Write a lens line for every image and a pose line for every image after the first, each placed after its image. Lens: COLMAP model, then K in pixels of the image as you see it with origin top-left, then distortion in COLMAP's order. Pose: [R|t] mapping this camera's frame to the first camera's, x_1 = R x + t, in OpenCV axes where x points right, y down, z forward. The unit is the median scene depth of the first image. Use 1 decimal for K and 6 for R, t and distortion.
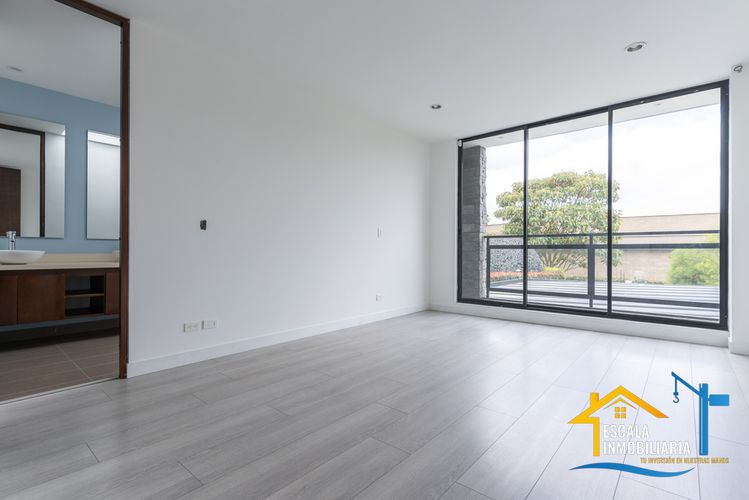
lens RADIAL K [[366.4, 0, 367.7], [0, 366.4, 251.0], [0, 0, 1]] dist [-0.035755, 0.006340]
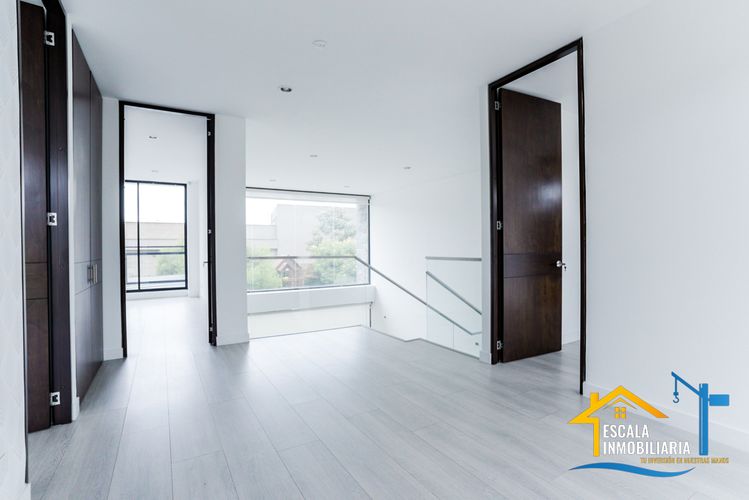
lens RADIAL K [[366.4, 0, 370.9], [0, 366.4, 249.9], [0, 0, 1]] dist [-0.035755, 0.006340]
pose [[0.313400, -0.009814, 0.949571, -0.727716], [0.010560, 0.999921, 0.006850, -0.035675], [-0.949563, 0.007881, 0.313479, -0.743041]]
